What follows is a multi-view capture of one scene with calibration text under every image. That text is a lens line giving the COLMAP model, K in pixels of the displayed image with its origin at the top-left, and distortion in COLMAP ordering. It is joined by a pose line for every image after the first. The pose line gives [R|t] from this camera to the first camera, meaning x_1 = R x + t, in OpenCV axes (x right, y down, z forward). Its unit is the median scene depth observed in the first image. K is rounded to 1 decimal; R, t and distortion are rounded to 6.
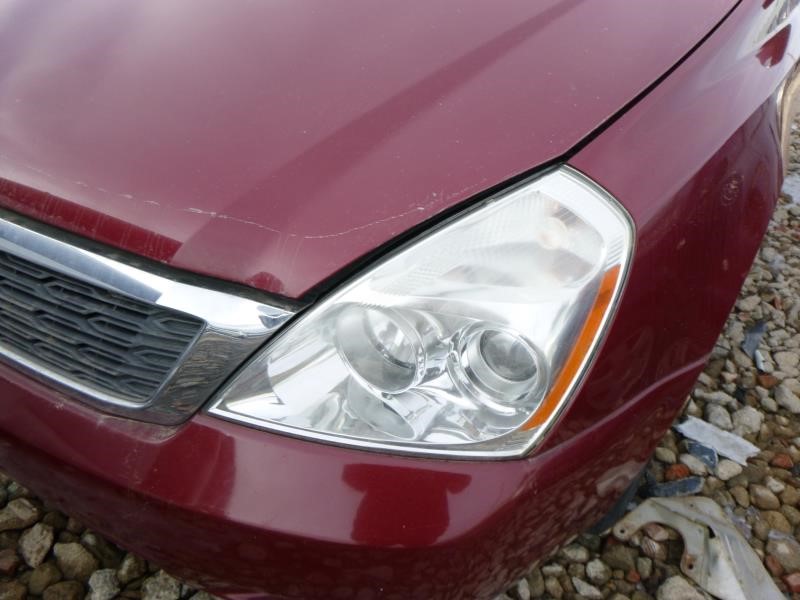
lens RADIAL K [[603.8, 0, 400.0], [0, 603.8, 300.0], [0, 0, 1]] dist [-0.000928, -0.043525]
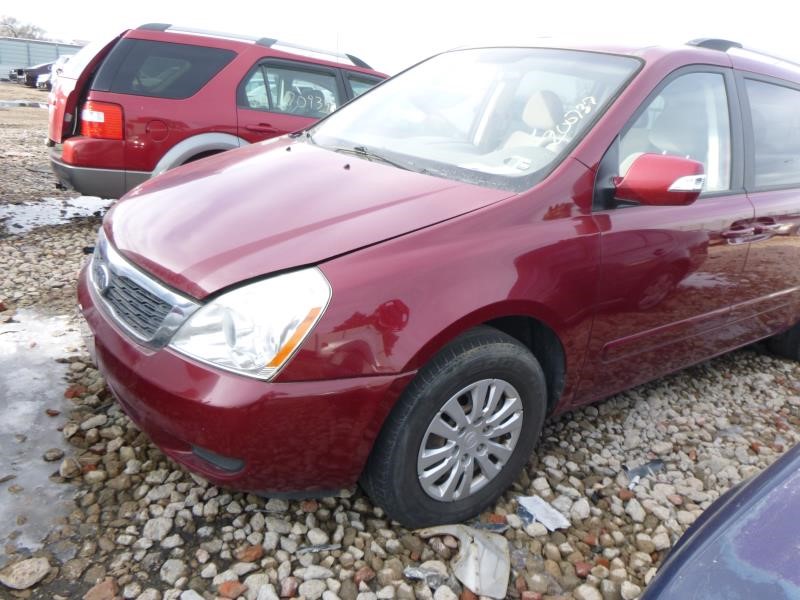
lens RADIAL K [[603.8, 0, 400.0], [0, 603.8, 300.0], [0, 0, 1]] dist [-0.000928, -0.043525]
pose [[0.929487, 0.119187, -0.349068, 0.868953], [-0.216710, 0.942257, -0.255321, 0.269476], [0.298481, 0.312964, 0.901644, -0.619242]]
